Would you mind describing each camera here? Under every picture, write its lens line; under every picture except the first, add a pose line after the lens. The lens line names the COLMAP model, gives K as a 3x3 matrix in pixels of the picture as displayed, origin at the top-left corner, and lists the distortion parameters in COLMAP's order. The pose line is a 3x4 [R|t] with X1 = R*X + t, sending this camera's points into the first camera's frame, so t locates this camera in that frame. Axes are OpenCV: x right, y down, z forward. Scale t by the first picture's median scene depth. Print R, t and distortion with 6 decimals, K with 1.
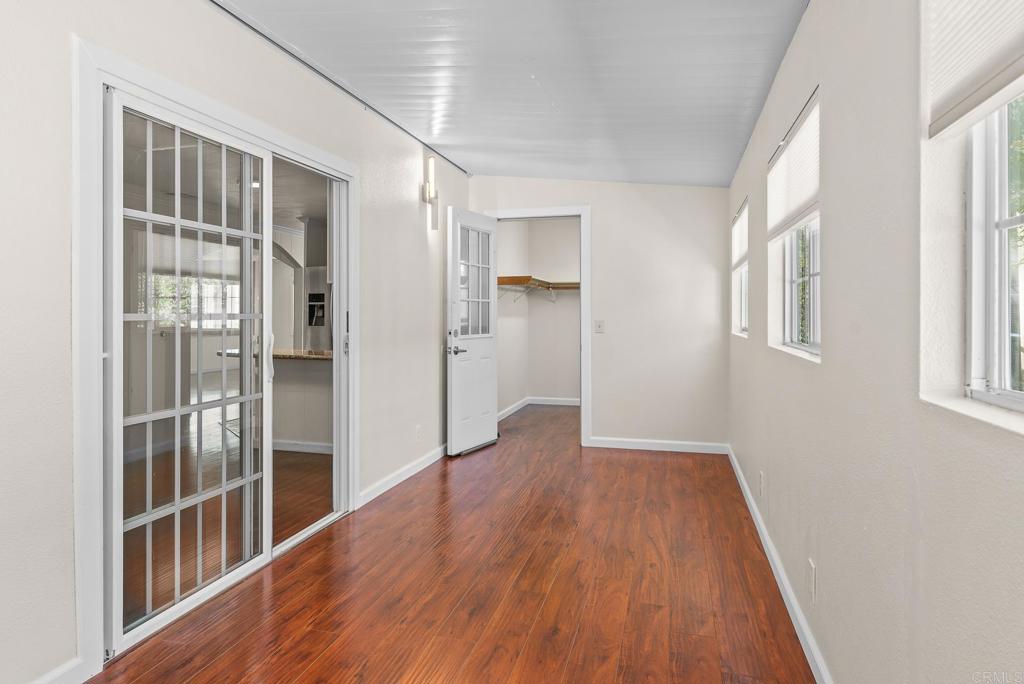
lens RADIAL K [[629.8, 0, 511.4], [0, 629.8, 314.9], [0, 0, 1]] dist [-0.002746, -0.000589]
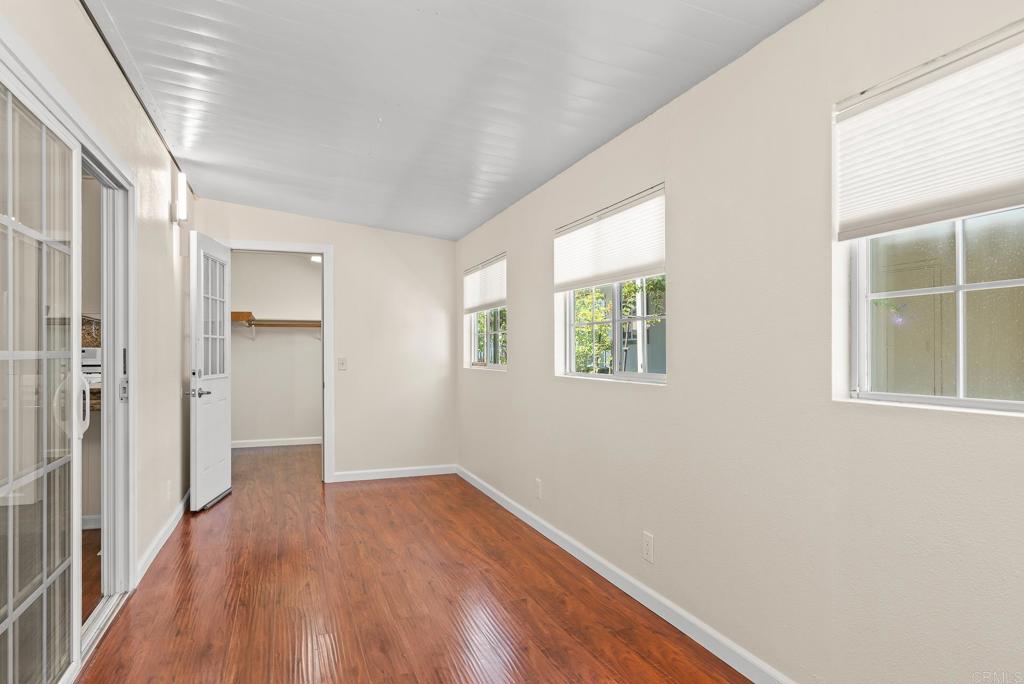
lens RADIAL K [[599.5, 0, 513.2], [0, 599.5, 352.0], [0, 0, 1]] dist [-0.055370, 0.099513]
pose [[0.815089, -0.002921, 0.579329, -0.216695], [0.004292, 0.999990, -0.000996, 0.001269], [-0.579320, 0.003299, 0.815094, 0.053665]]
